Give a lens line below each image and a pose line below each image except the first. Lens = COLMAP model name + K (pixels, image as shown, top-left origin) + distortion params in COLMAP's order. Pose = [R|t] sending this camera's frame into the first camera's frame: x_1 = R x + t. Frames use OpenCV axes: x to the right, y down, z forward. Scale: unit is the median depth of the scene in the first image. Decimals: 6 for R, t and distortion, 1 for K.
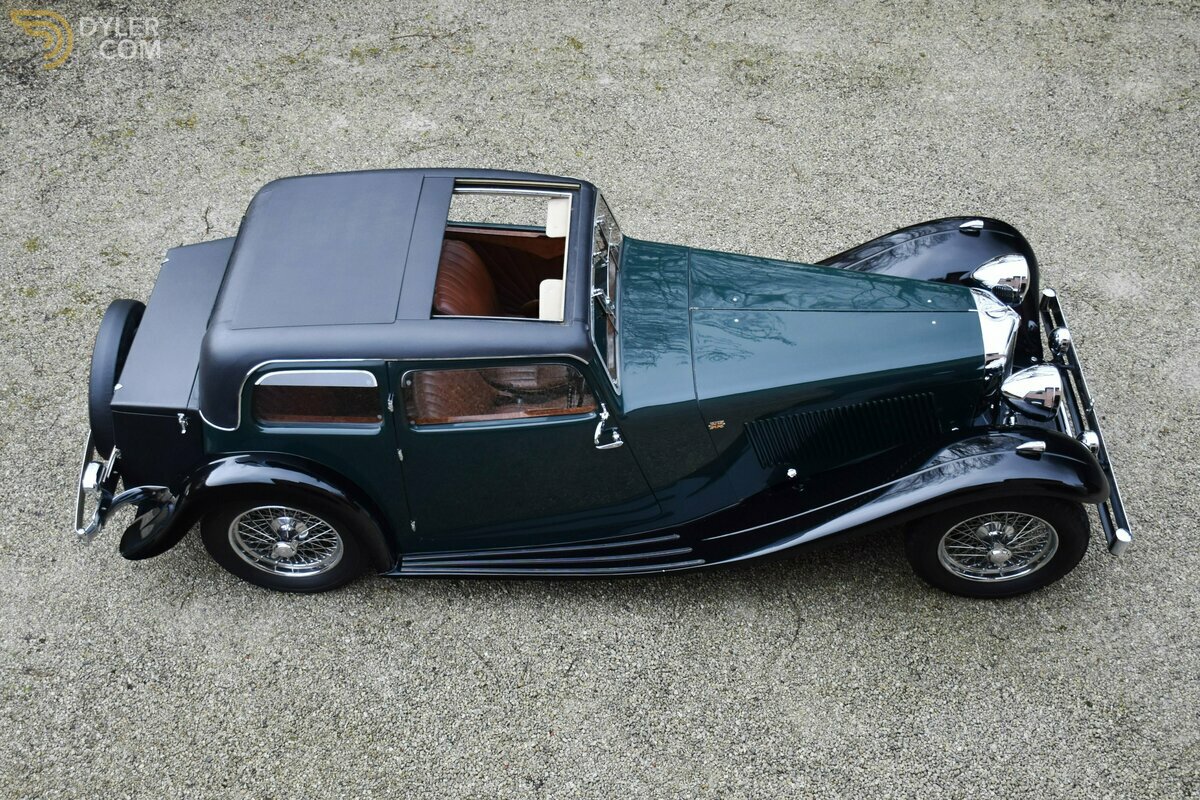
lens RADIAL K [[1170.6, 0, 606.9], [0, 1170.6, 408.9], [0, 0, 1]] dist [-0.024055, 0.000000]
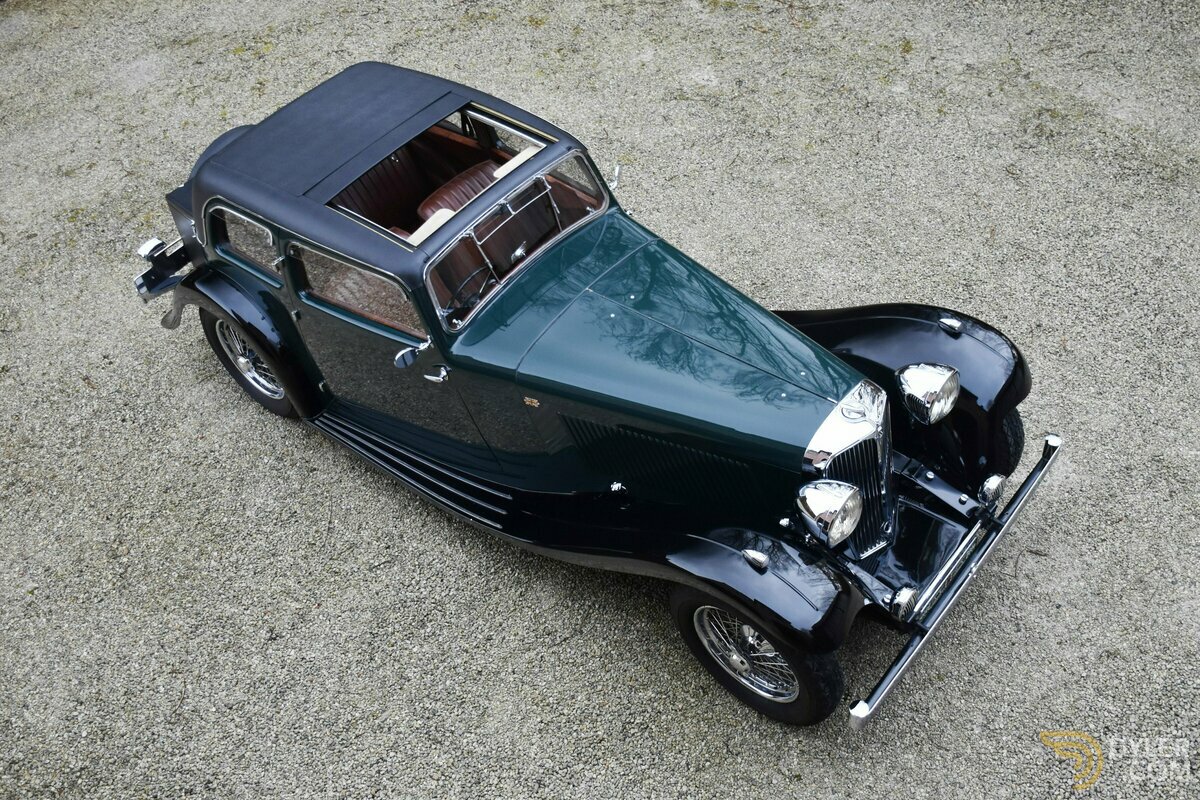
lens RADIAL K [[1117.4, 0, 602.2], [0, 1117.4, 389.3], [0, 0, 1]] dist [-0.039066, 0.000000]
pose [[0.820225, 0.386325, -0.421881, 0.340465], [-0.375855, 0.919927, 0.111654, -0.078732], [0.431234, 0.066985, 0.899750, 0.111642]]
